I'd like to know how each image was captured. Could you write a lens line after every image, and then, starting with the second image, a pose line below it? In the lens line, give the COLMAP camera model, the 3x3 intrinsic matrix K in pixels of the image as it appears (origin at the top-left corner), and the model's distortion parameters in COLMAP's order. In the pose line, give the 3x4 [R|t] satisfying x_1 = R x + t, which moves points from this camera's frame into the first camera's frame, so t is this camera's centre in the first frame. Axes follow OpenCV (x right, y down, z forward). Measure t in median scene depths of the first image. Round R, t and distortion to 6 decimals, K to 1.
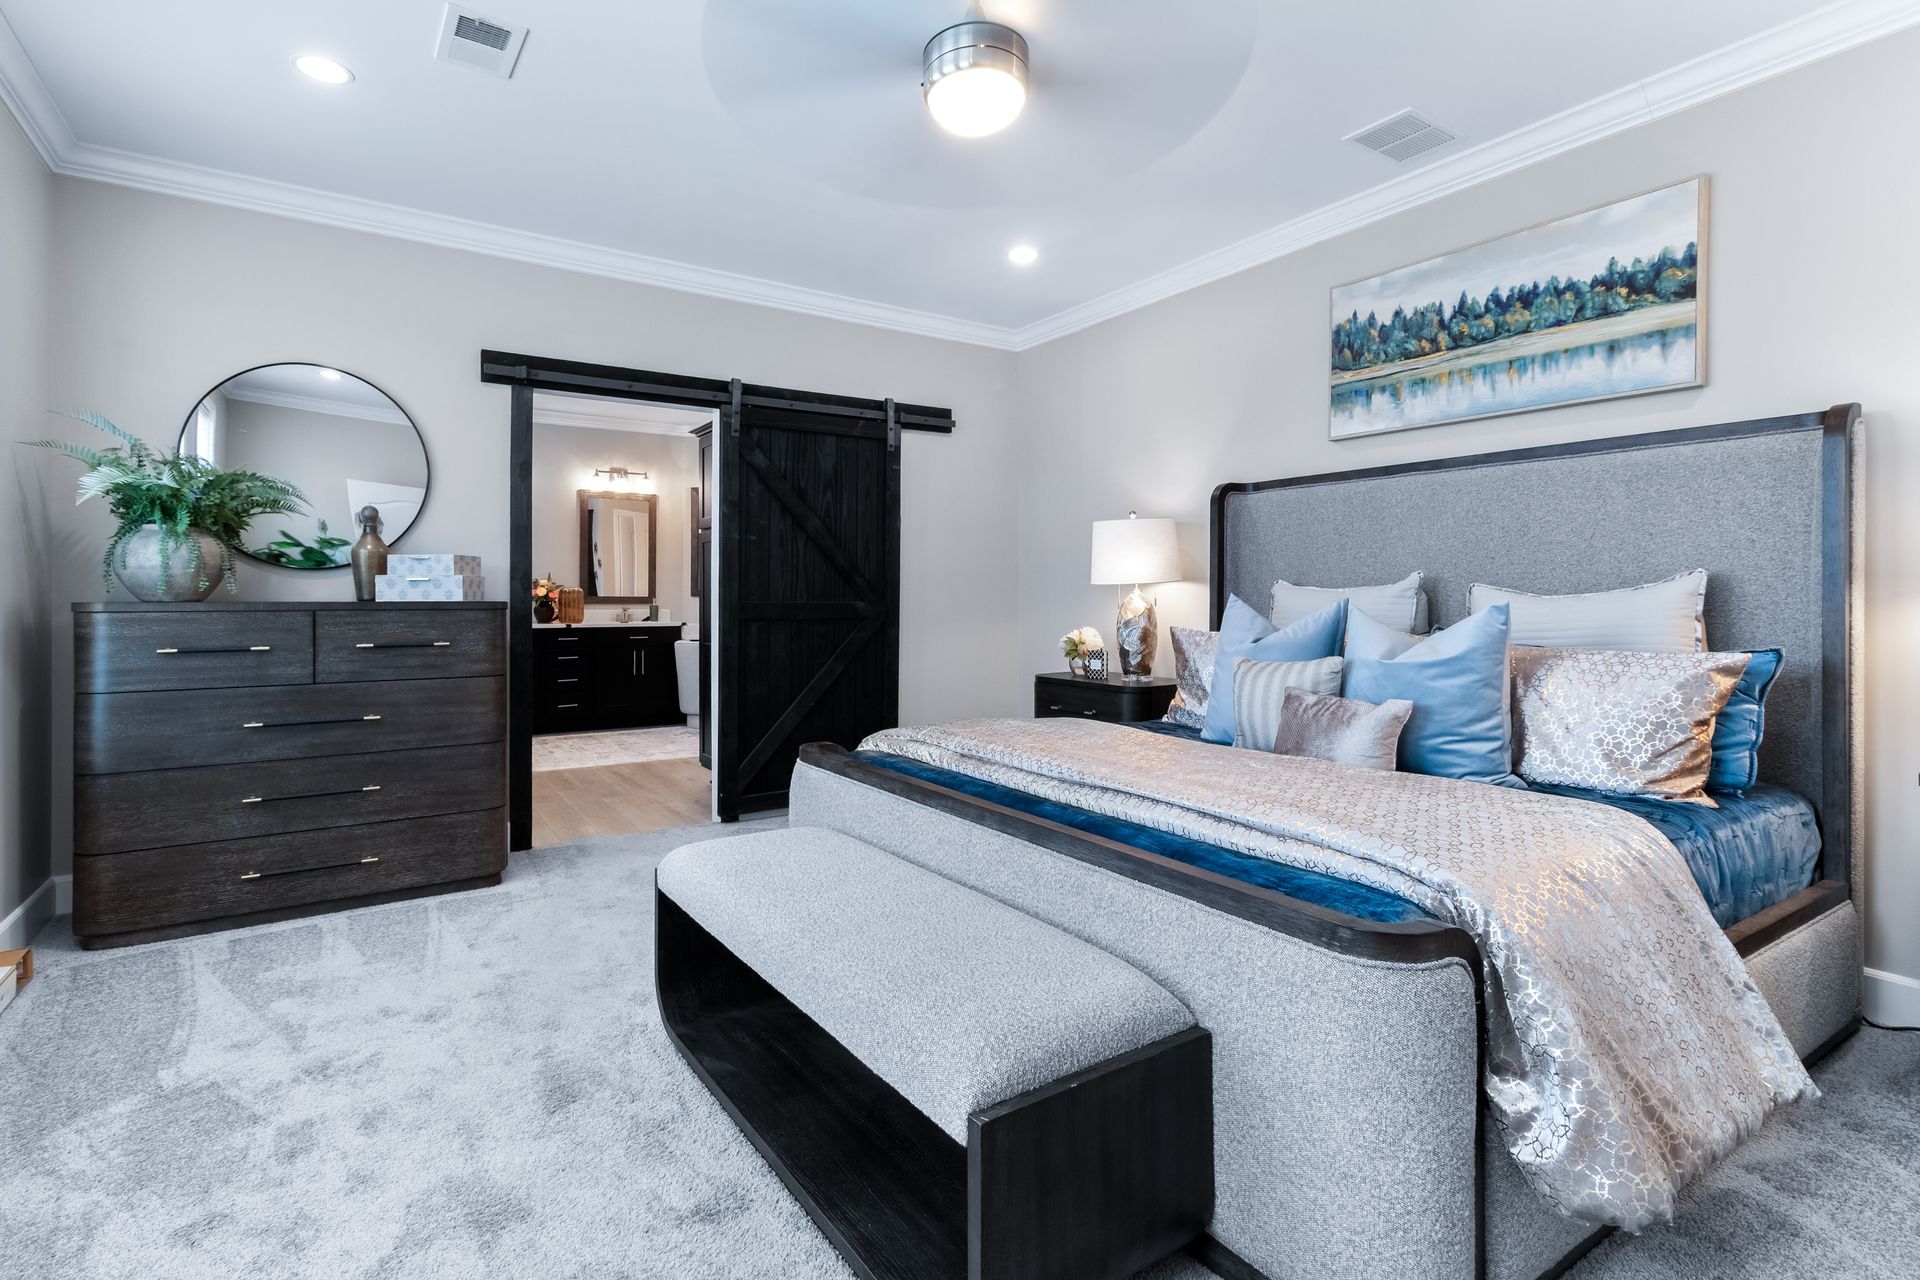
lens RADIAL K [[978.0, 0, 990.4], [0, 978.0, 595.7], [0, 0, 1]] dist [-0.015030, 0.003049]
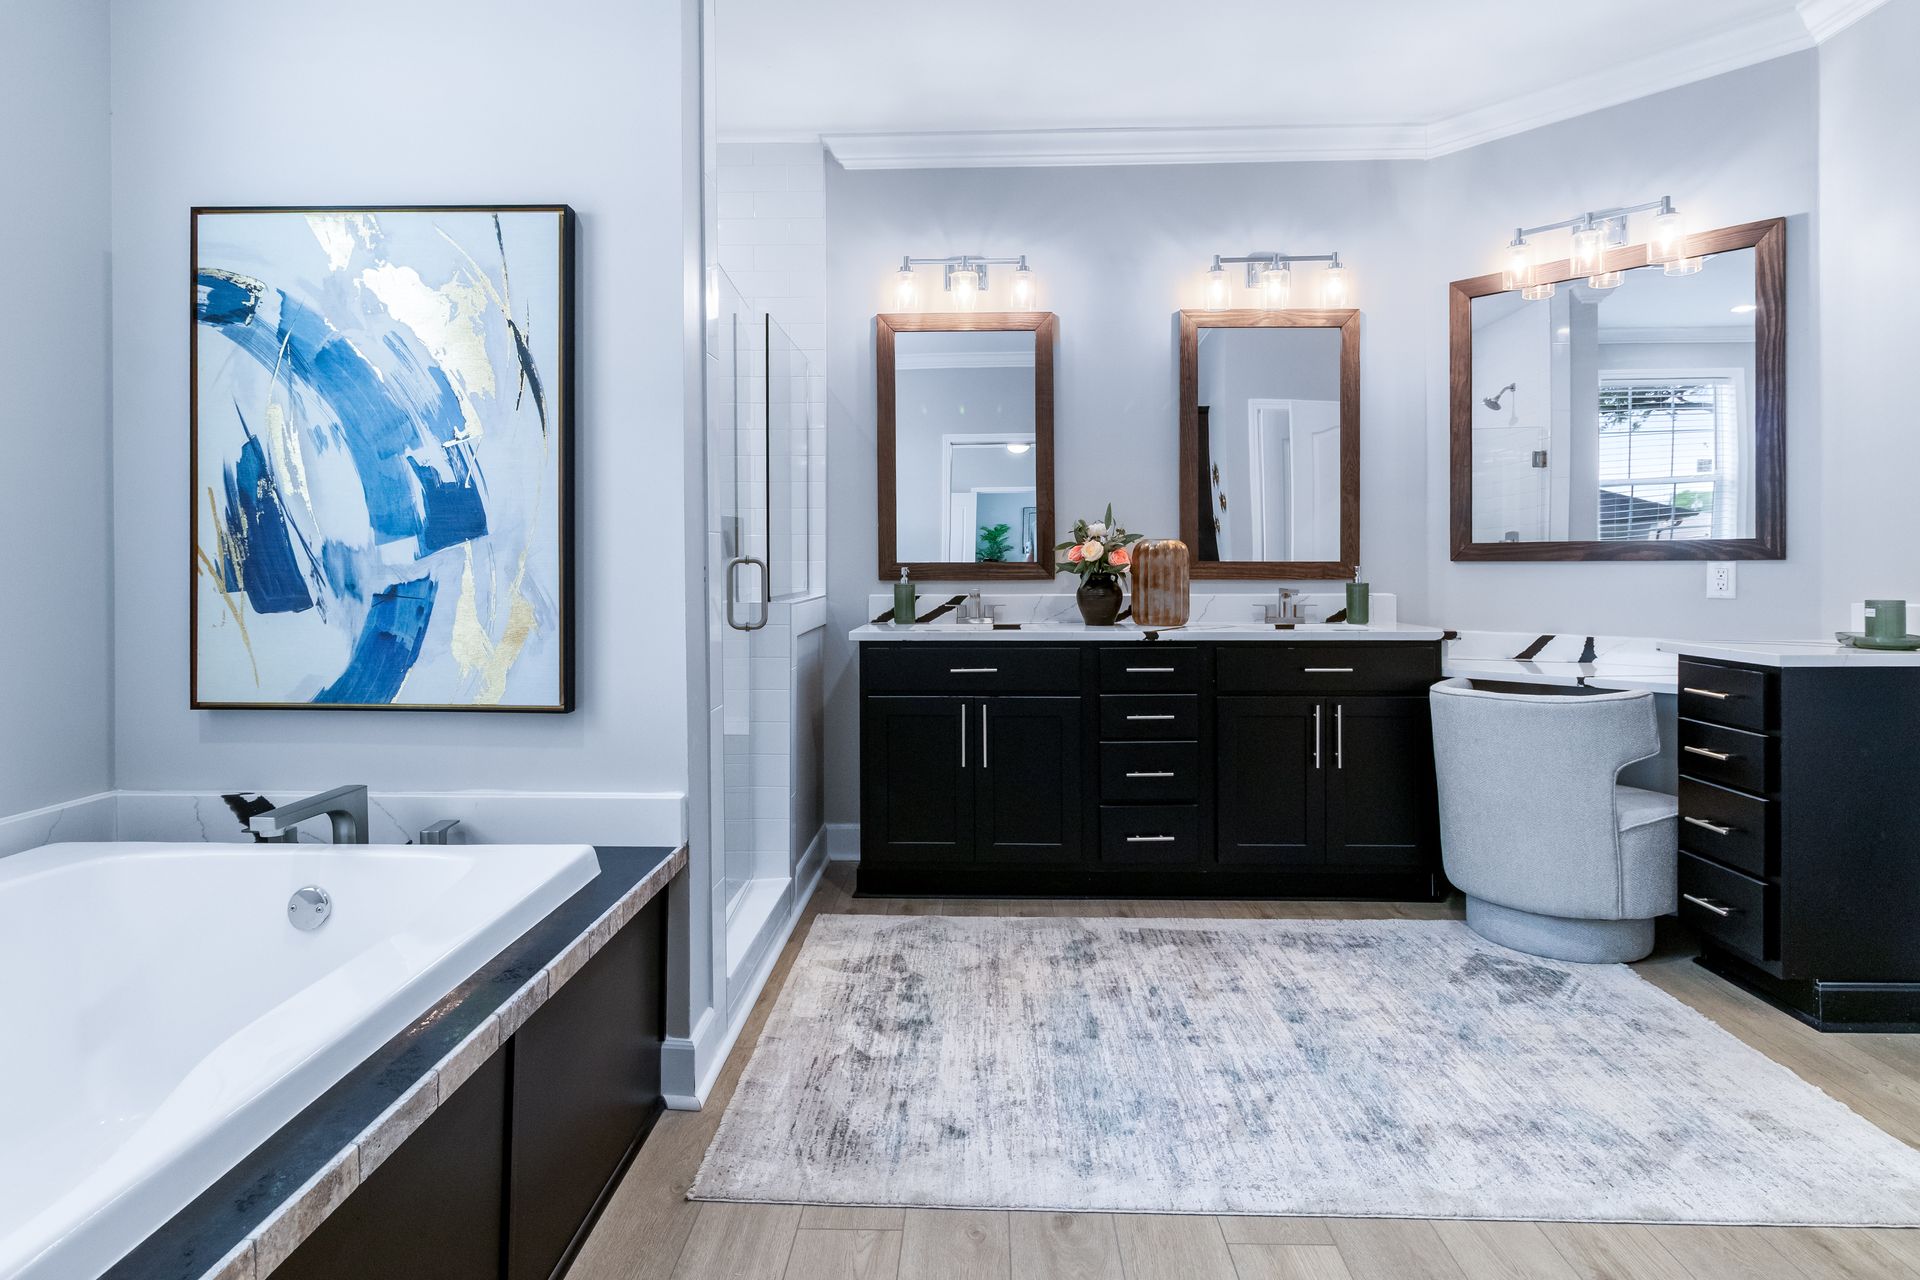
lens RADIAL K [[1045.0, 0, 981.7], [0, 1045.0, 553.2], [0, 0, 1]] dist [-0.000599, -0.003574]
pose [[0.822161, -0.010038, -0.569166, -0.235128], [0.004933, 0.999933, -0.010510, 0.001368], [0.569233, 0.005833, 0.822155, 0.581841]]
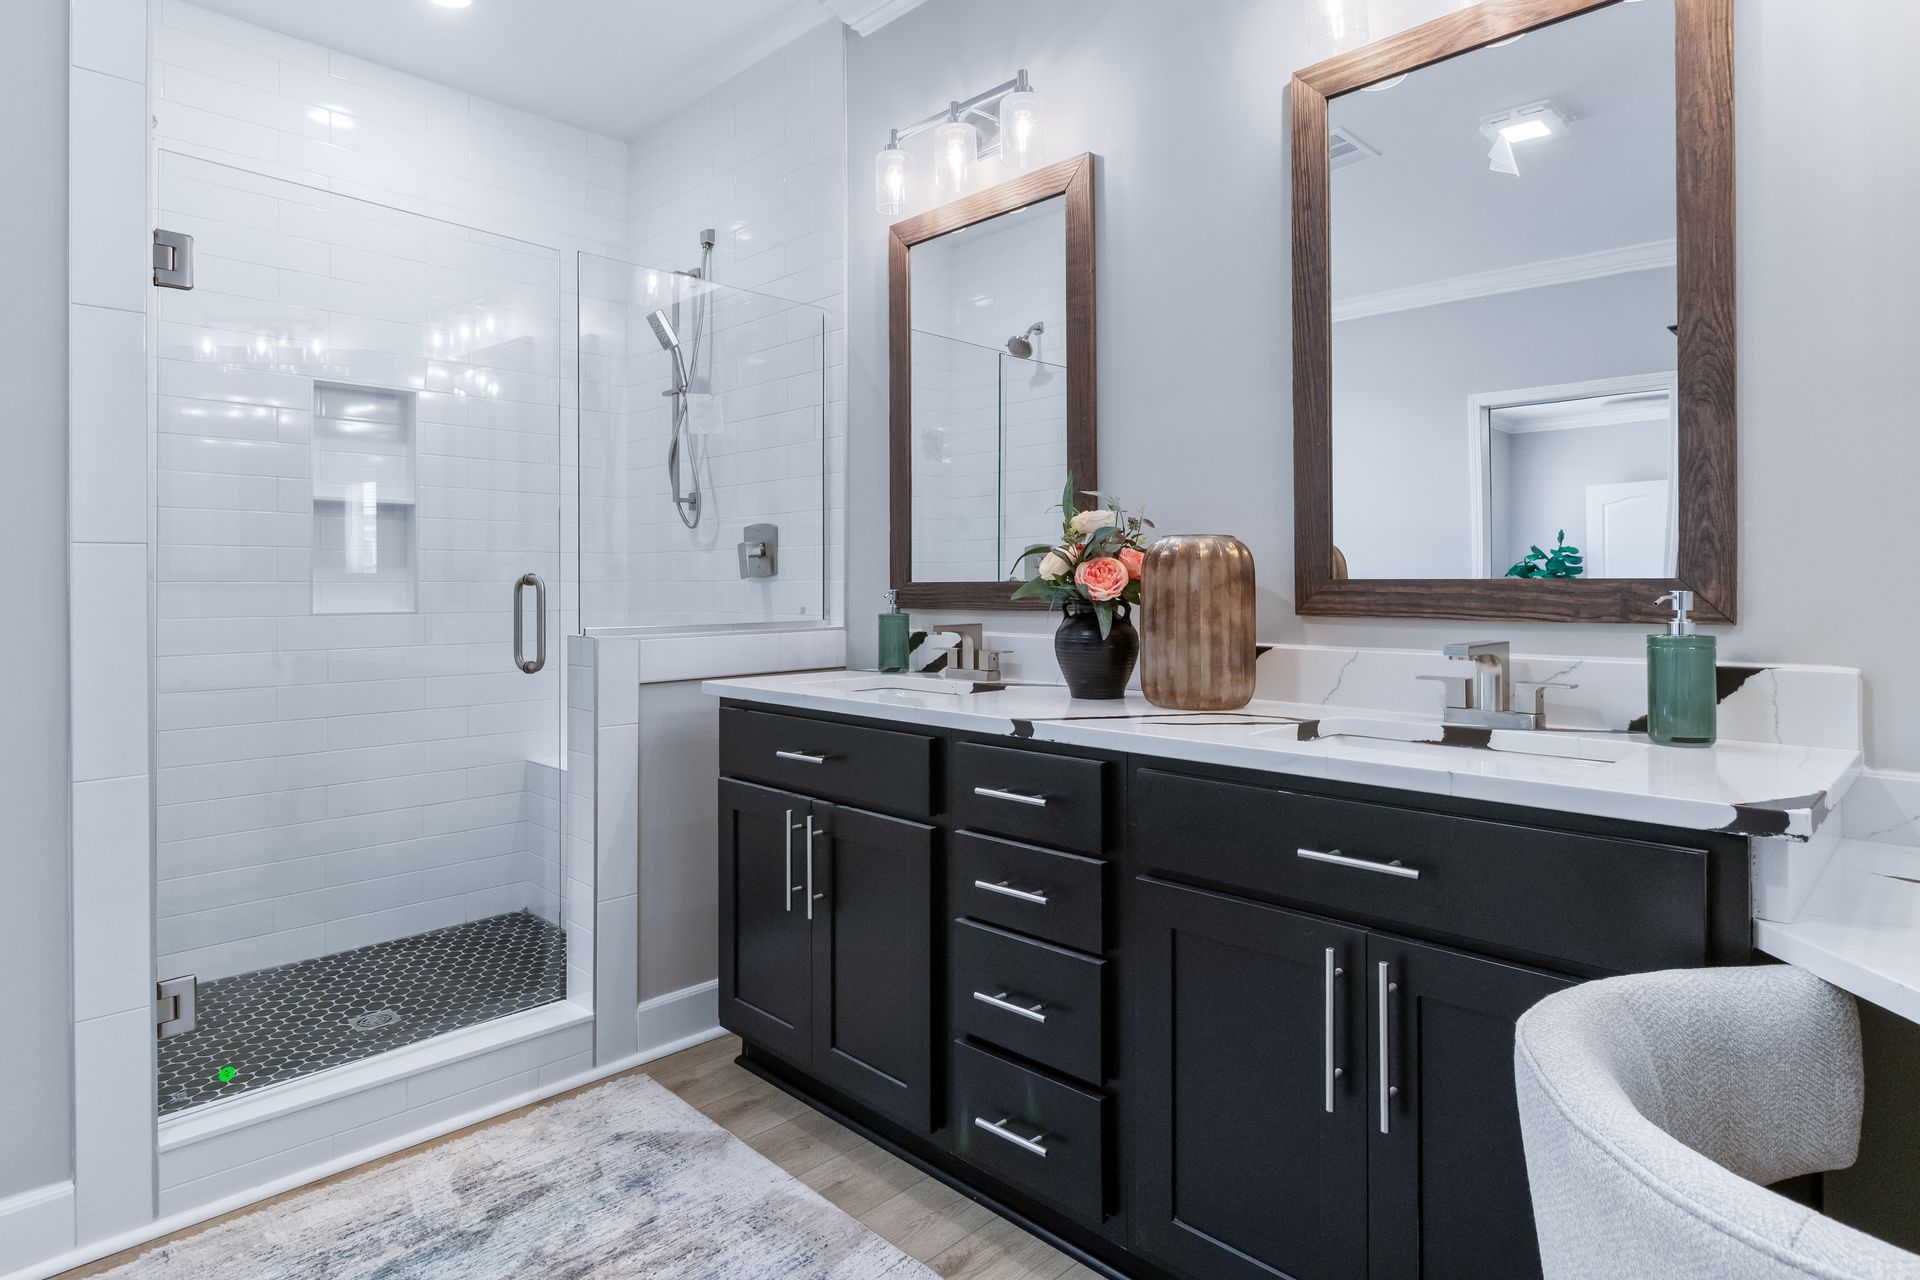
lens RADIAL K [[1045.0, 0, 970.5], [0, 1045.0, 578.7], [0, 0, 1]] dist [-0.000599, -0.003574]
pose [[0.204048, -0.012931, -0.978875, -0.216338], [0.001168, 0.999915, -0.012965, 0.003034], [0.978960, 0.001502, 0.204046, 0.892082]]
